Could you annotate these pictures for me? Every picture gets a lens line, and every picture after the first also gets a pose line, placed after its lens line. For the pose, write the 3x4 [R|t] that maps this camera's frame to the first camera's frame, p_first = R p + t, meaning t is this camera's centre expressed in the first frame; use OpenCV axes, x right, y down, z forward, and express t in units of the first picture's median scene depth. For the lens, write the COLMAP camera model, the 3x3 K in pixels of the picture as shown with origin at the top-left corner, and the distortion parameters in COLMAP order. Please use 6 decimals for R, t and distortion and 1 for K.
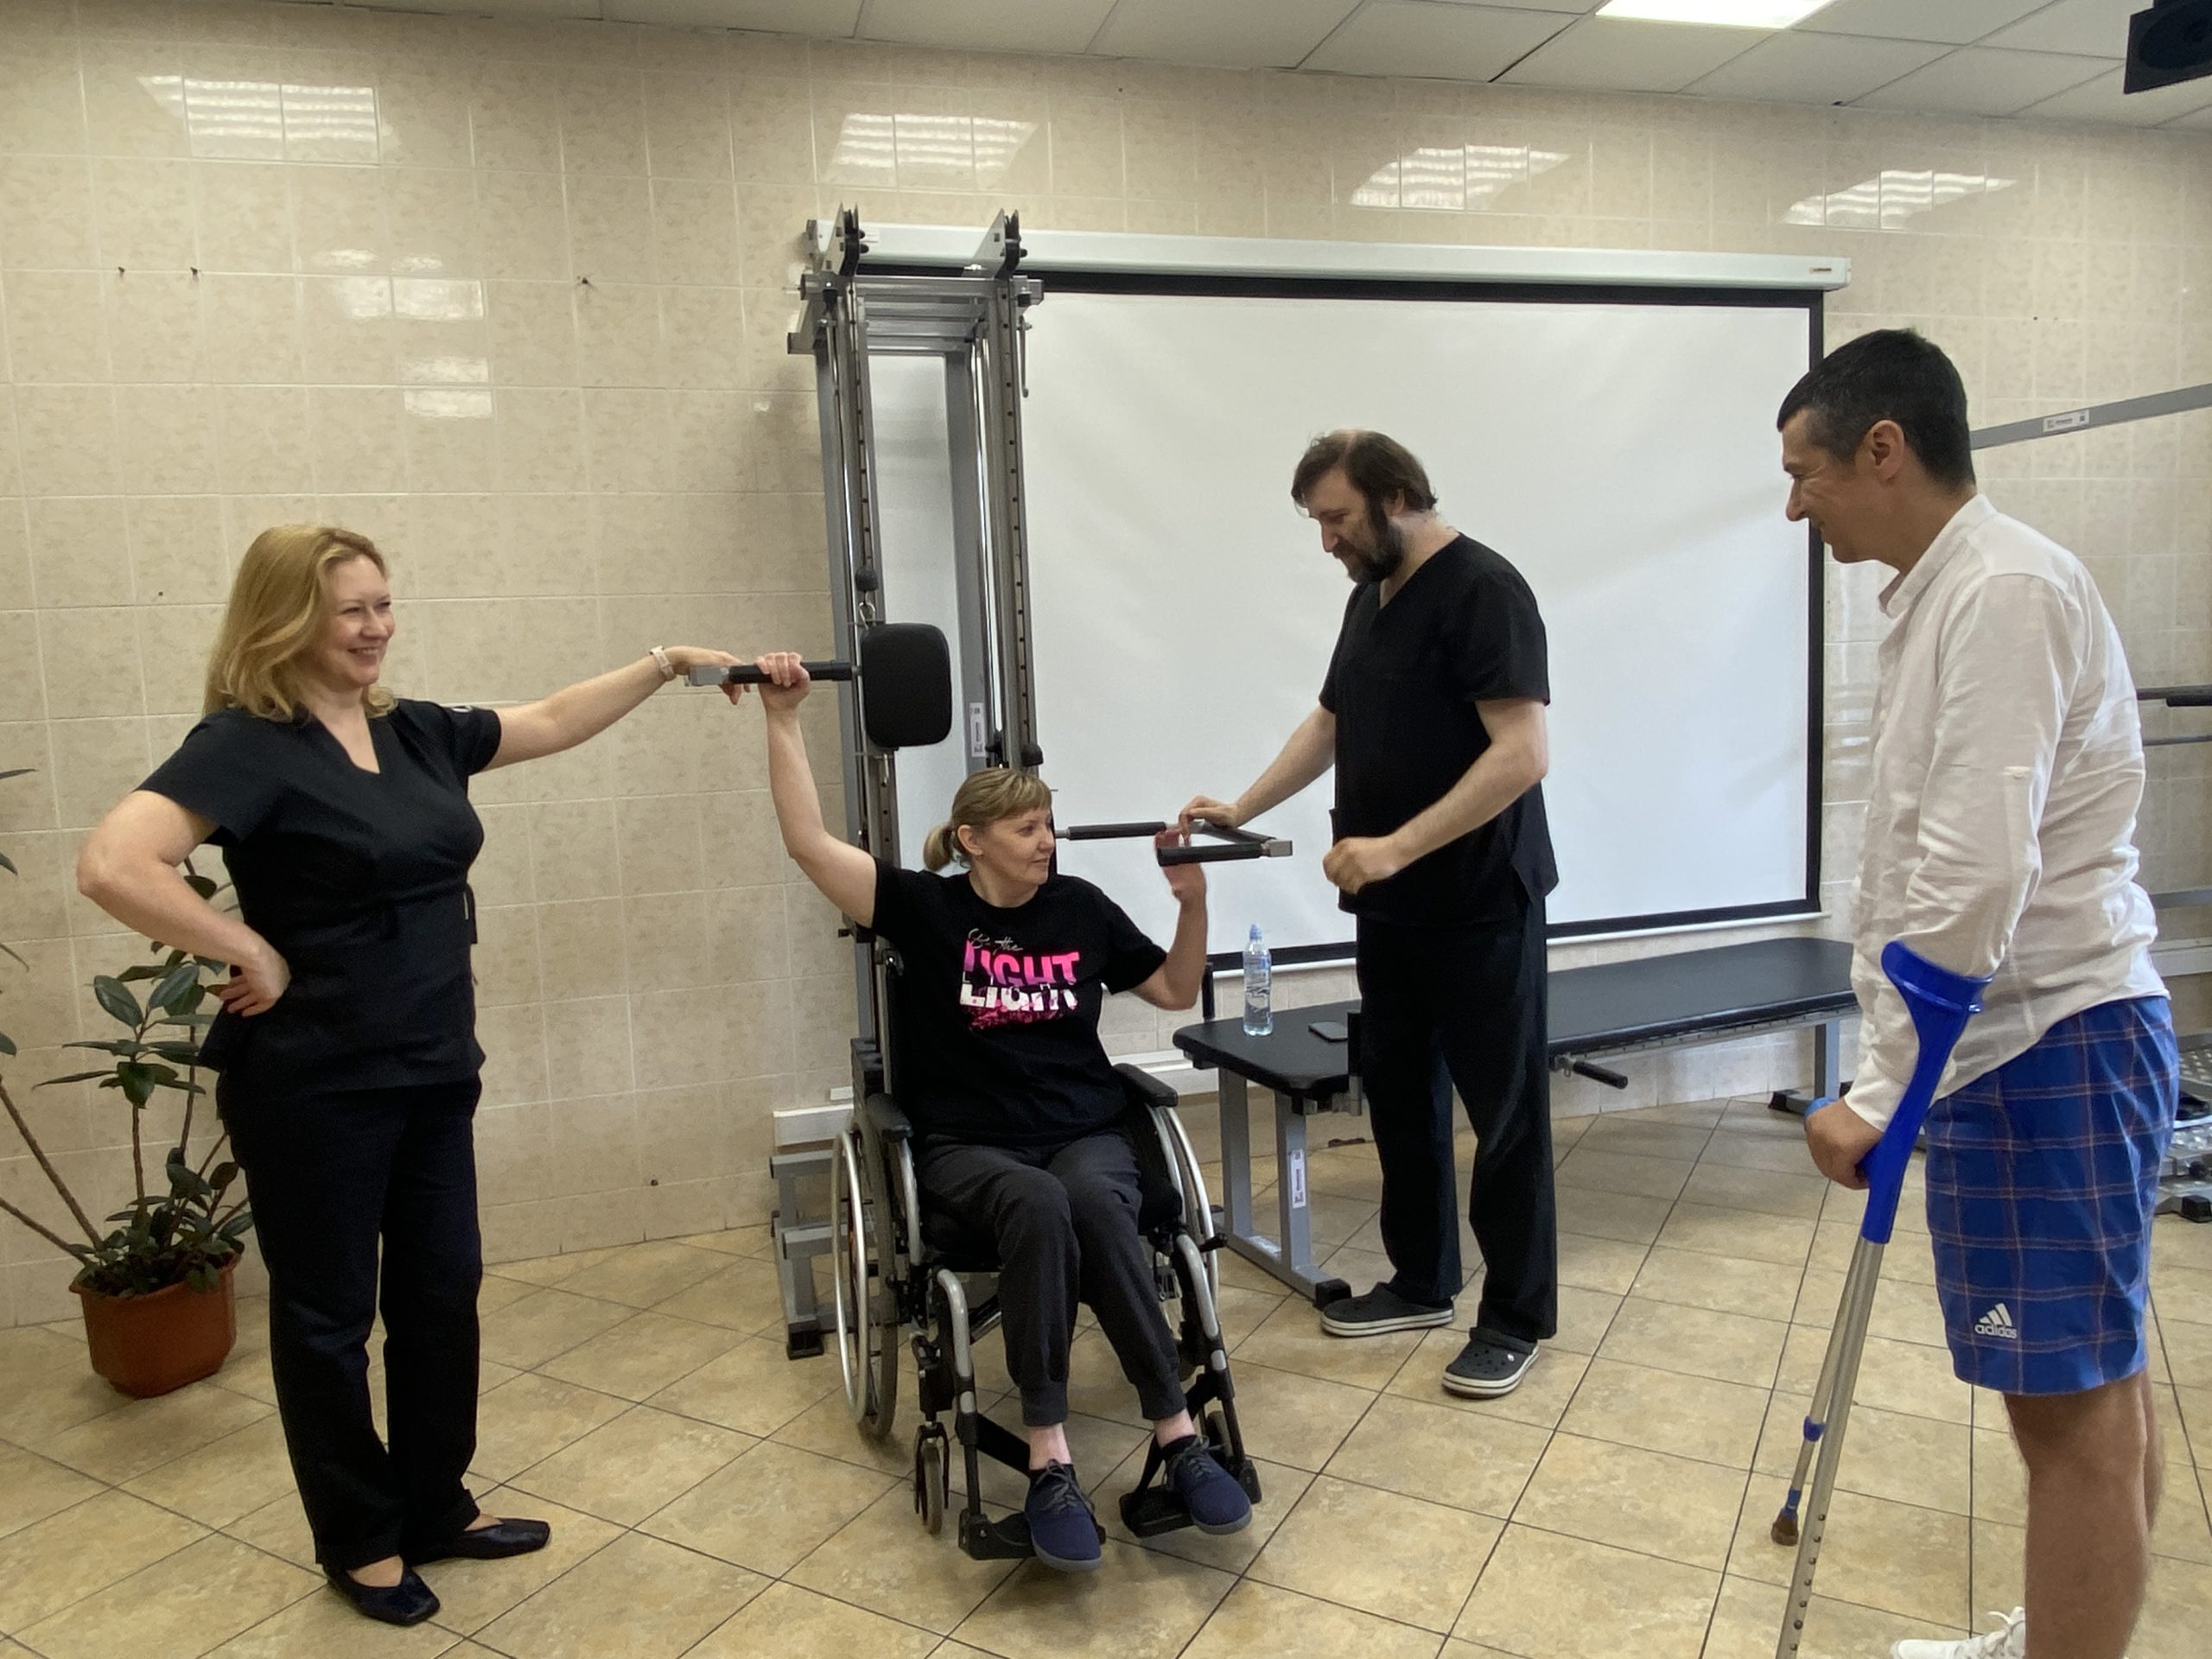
lens RADIAL K [[1500.2, 0, 1106.8], [0, 1500.2, 834.7], [0, 0, 1]] dist [0.063552, -0.079065]
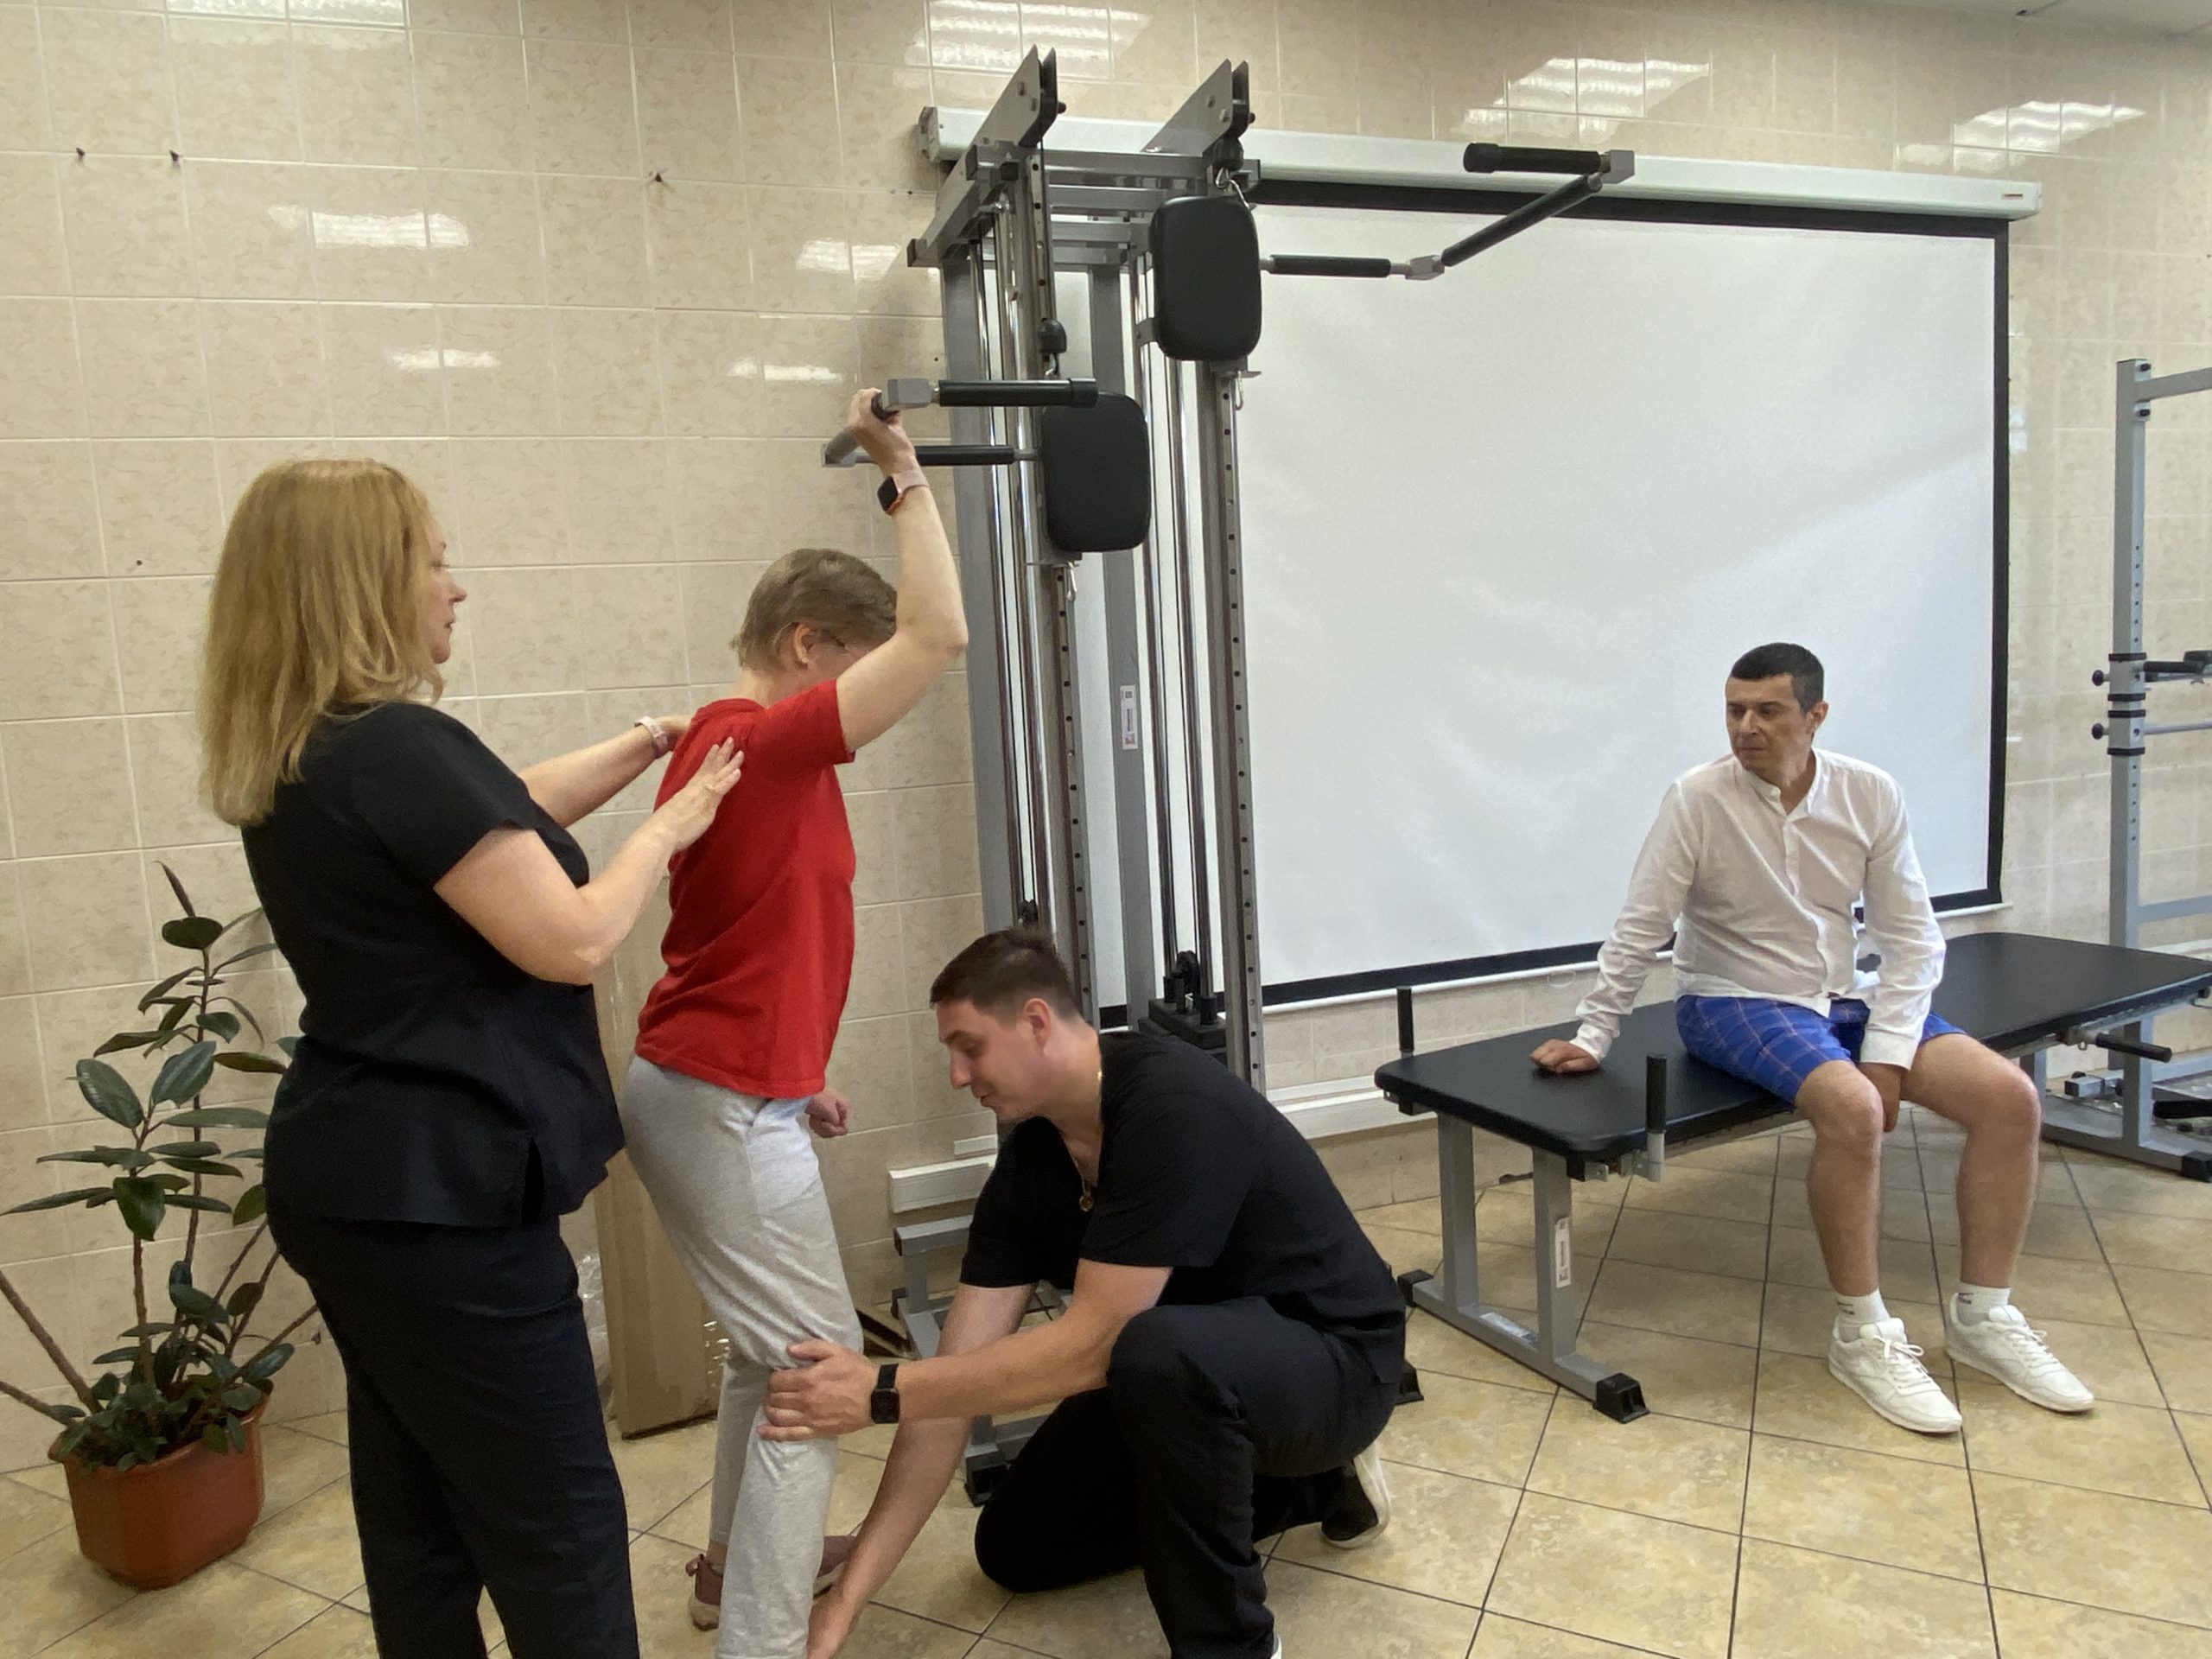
lens RADIAL K [[1447.6, 0, 1106.0], [0, 1447.6, 829.5], [0, 0, 1]] dist [0.041471, -0.046350]
pose [[0.998591, -0.018192, 0.049844, -0.156962], [0.017692, 0.999789, 0.010456, -0.017302], [-0.050024, -0.009560, 0.998702, 0.207406]]
